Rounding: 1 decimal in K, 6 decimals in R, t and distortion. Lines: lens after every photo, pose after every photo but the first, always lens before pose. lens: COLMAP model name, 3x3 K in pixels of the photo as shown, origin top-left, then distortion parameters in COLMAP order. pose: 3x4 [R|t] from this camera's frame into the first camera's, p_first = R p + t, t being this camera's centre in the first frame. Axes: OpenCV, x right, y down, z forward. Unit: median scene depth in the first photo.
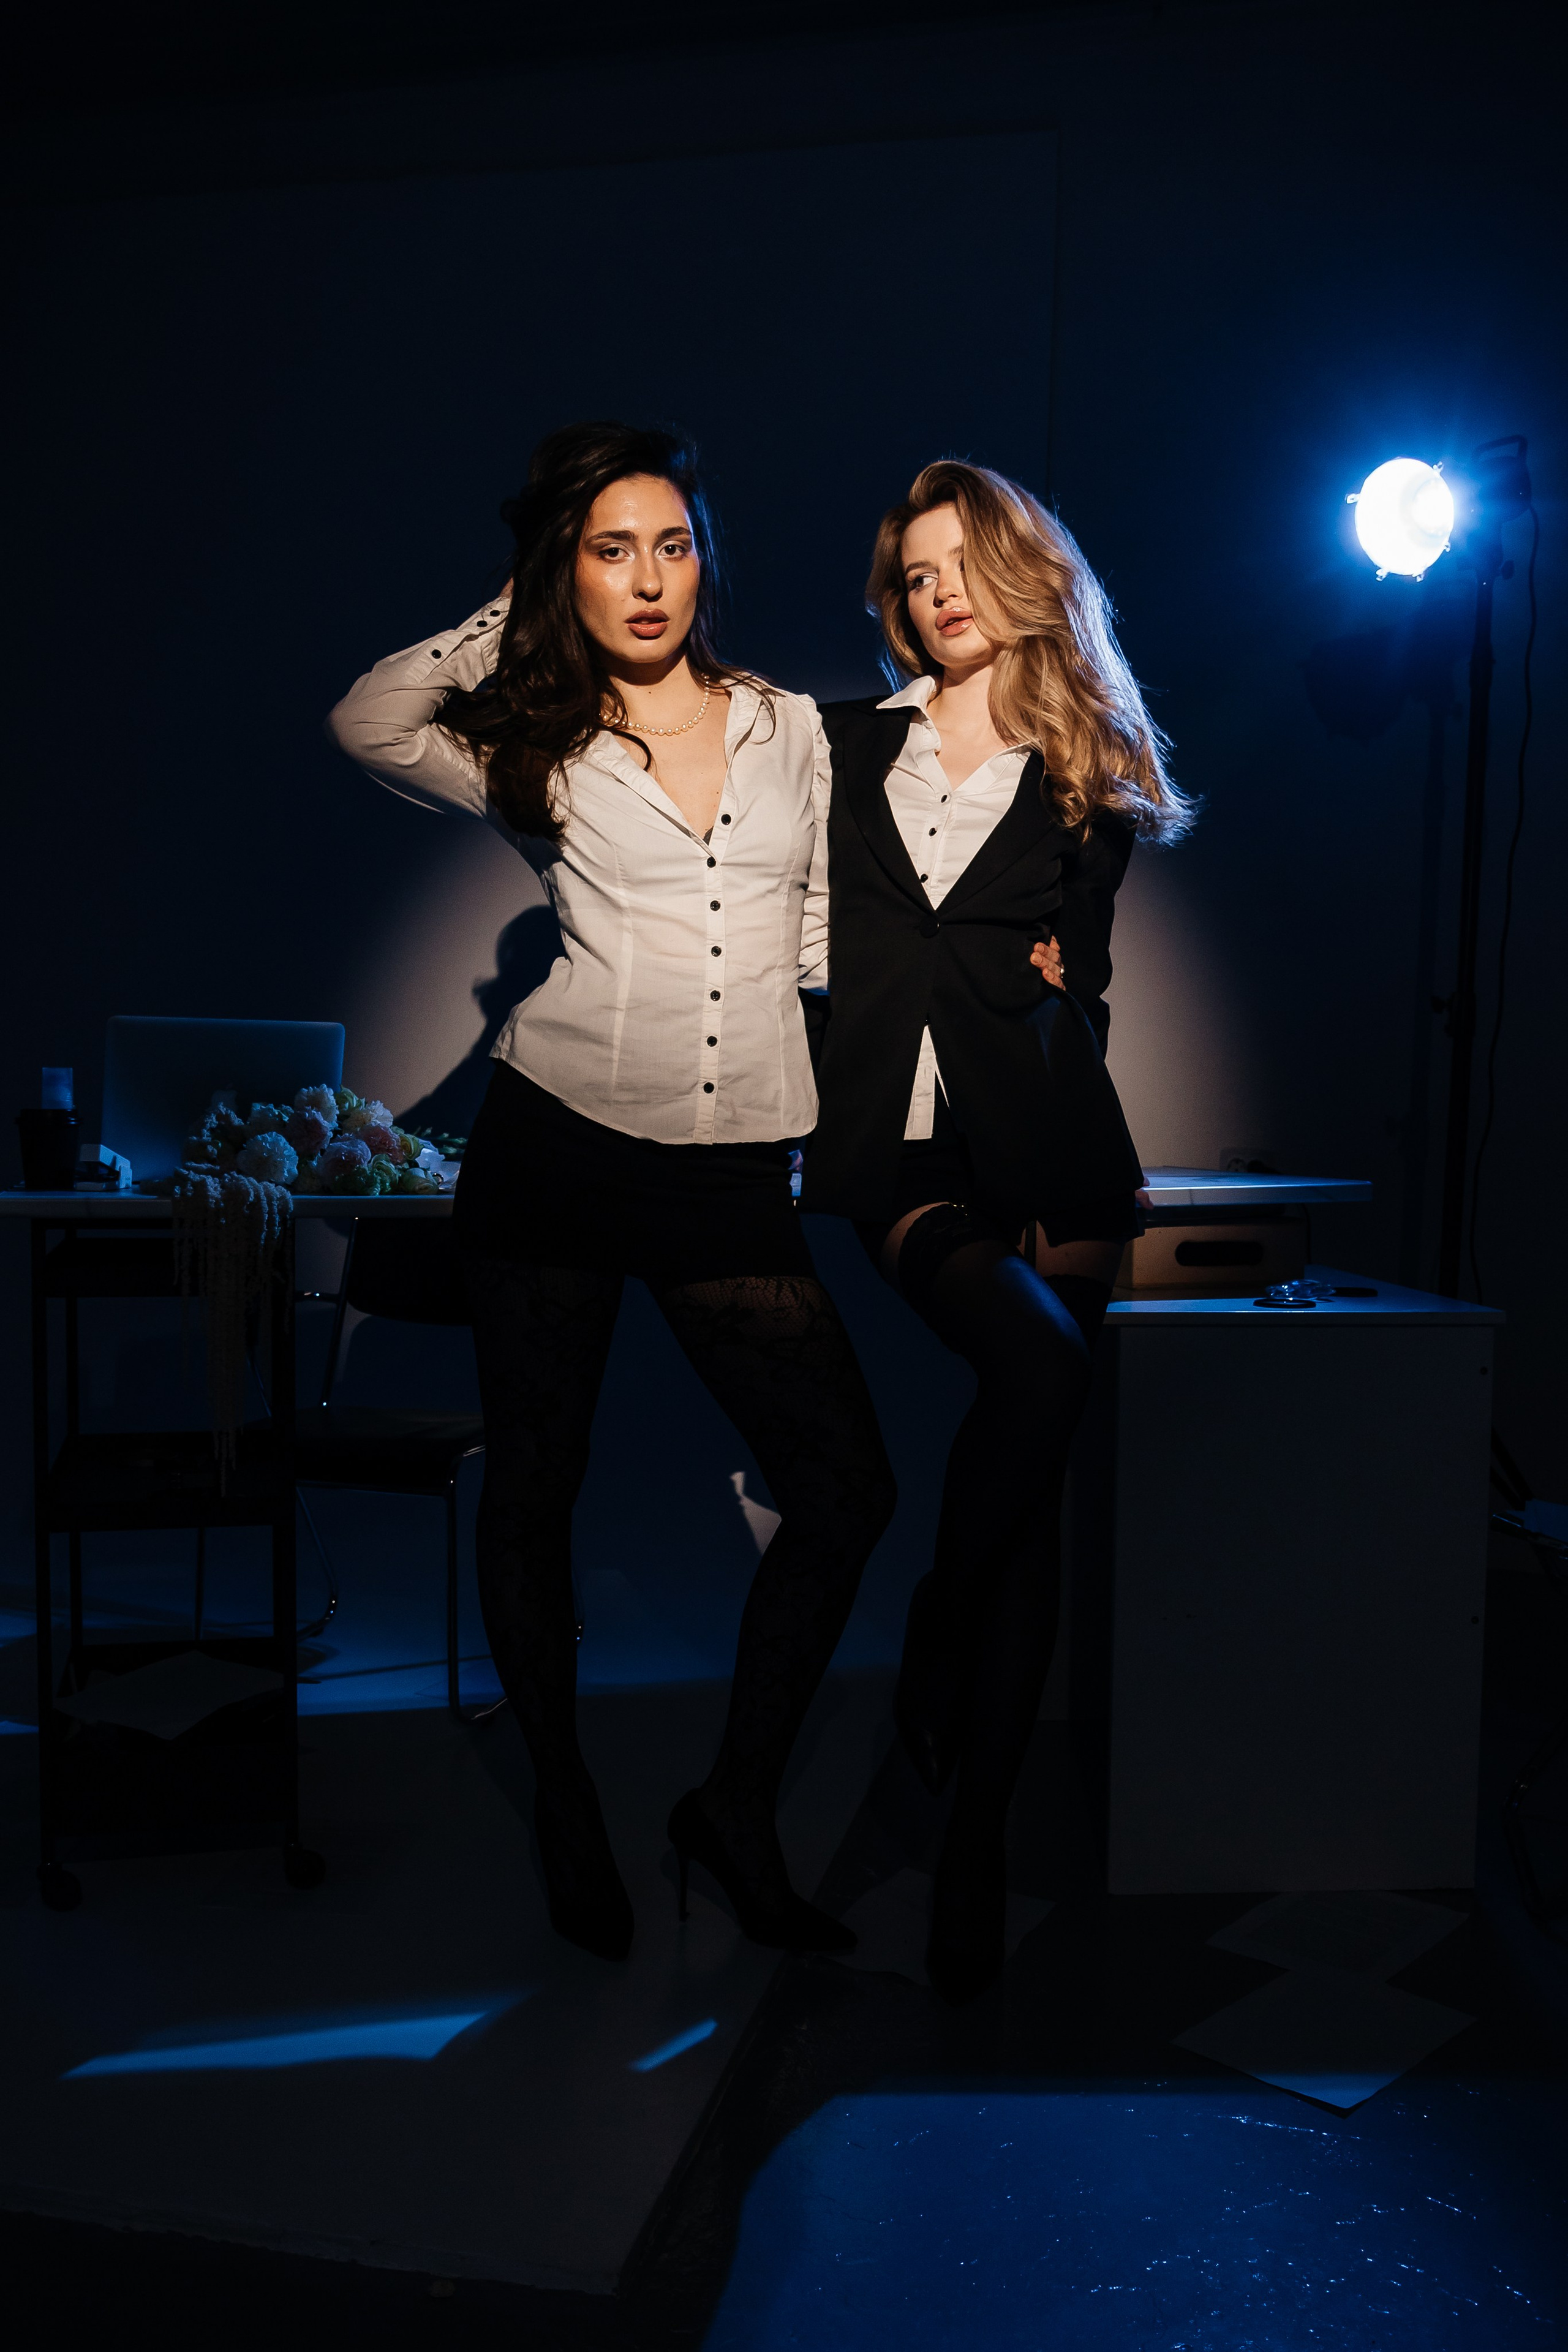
lens RADIAL K [[1856.4, 0, 765.8], [0, 1856.4, 1190.8], [0, 0, 1]] dist [-0.040059, 0.030399]
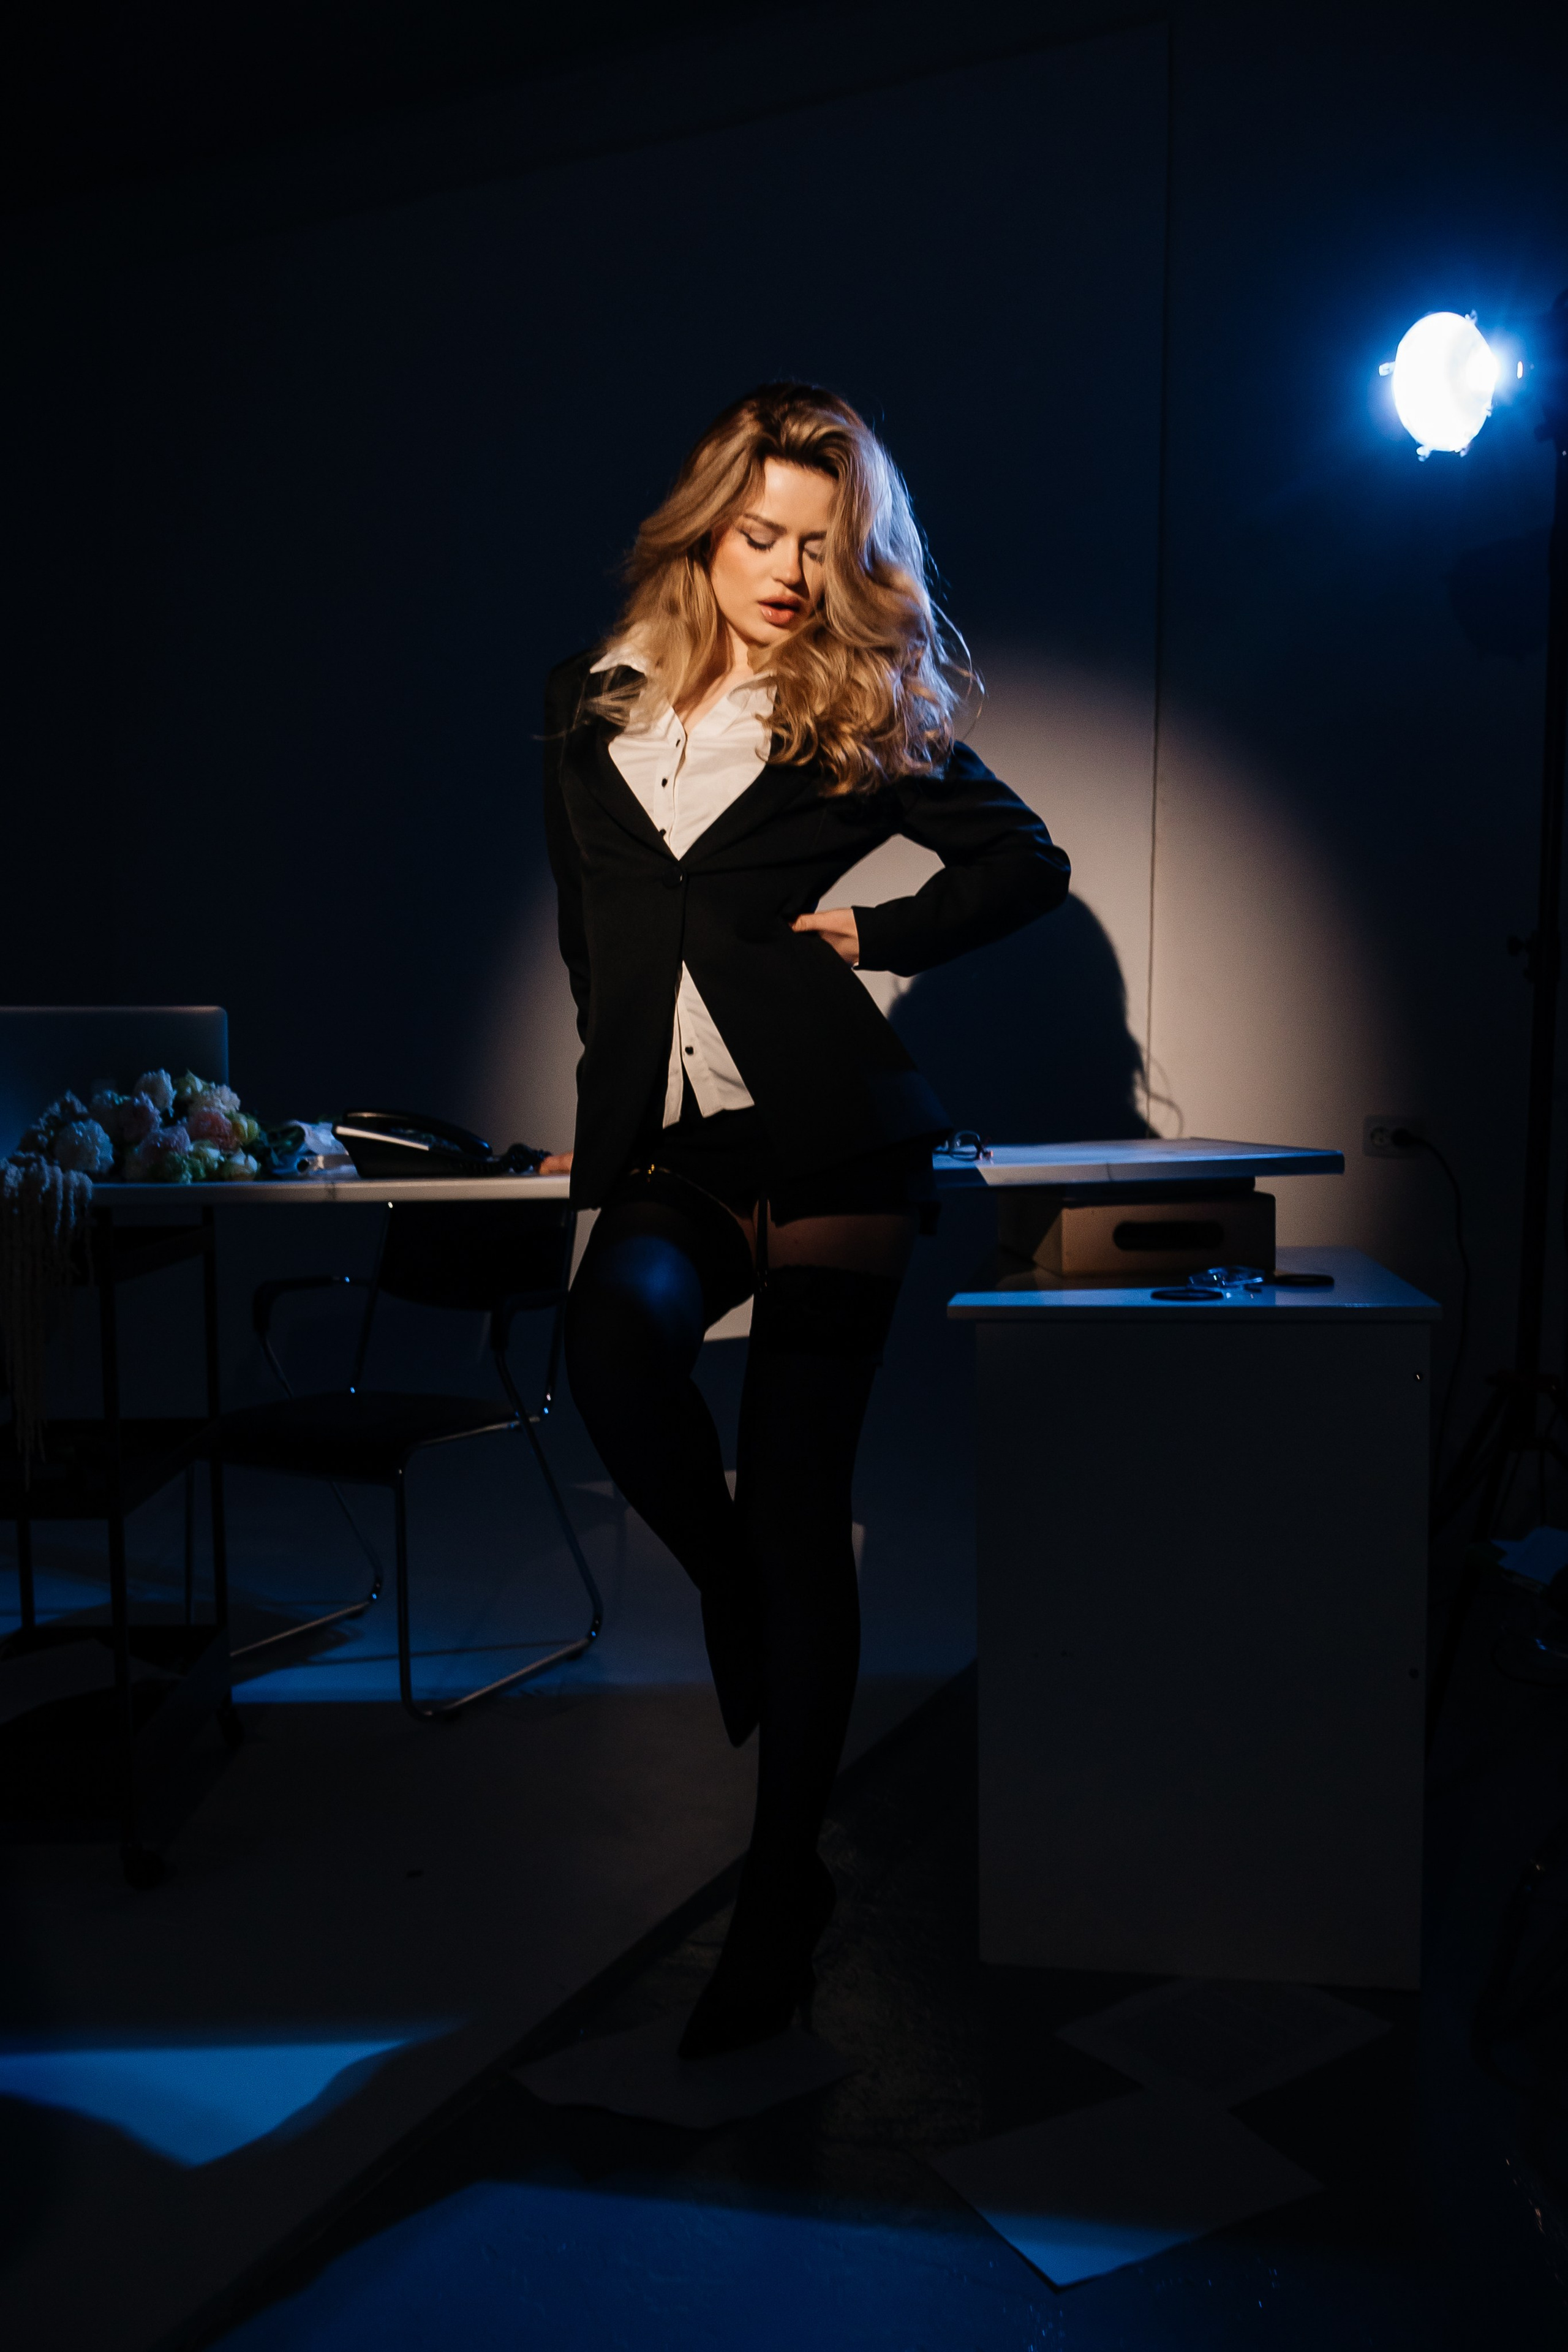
lens RADIAL K [[1783.4, 0, 780.9], [0, 1783.4, 1178.7], [0, 0, 1]] dist [-0.035684, 0.024875]
pose [[0.975780, -0.012542, -0.218396, 0.287409], [0.013684, 0.999899, 0.003721, 0.001201], [0.218328, -0.006619, 0.975853, 0.155808]]
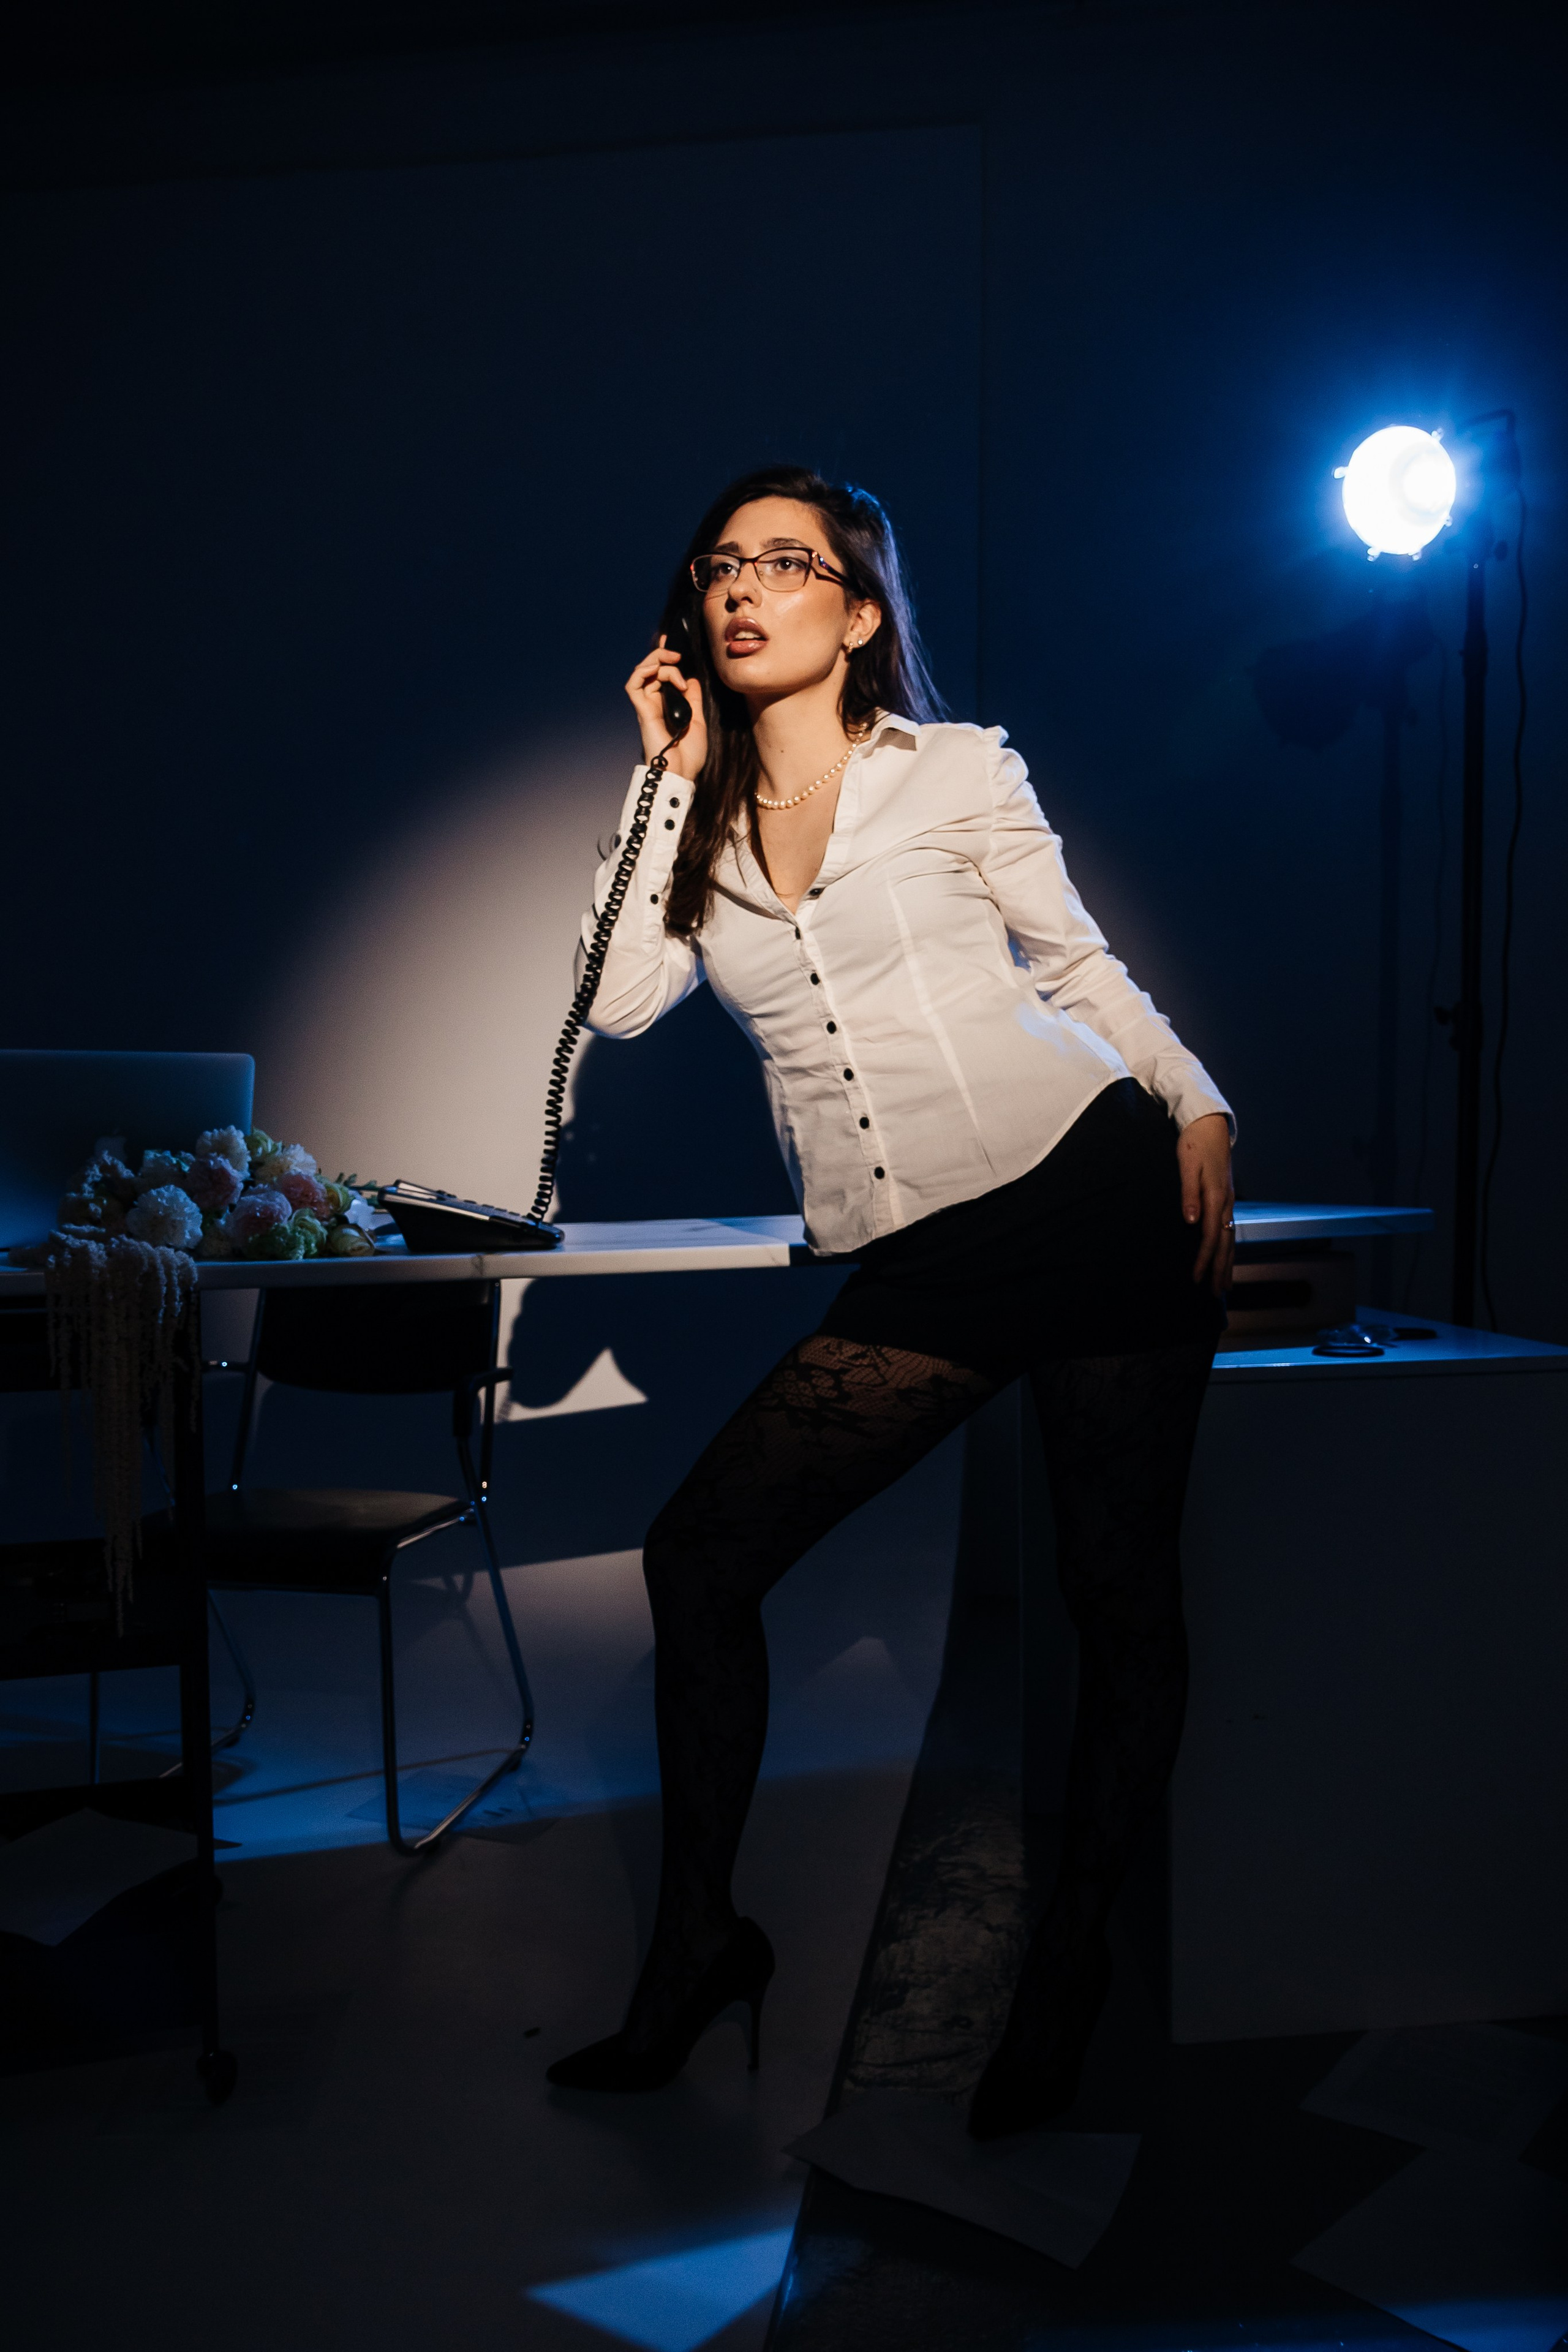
lens RADIAL K [[1783.4, 0, 781.6], [0, 1783.4, 1176.8], [0, 0, 1]] dist [-0.035684, 0.024875]
pose [[0.996747, -0.023810, 0.076992, -0.053908], [0.025554, 0.999437, -0.021751, -0.011046], [-0.076430, 0.023648, 0.996794, 0.183951]]
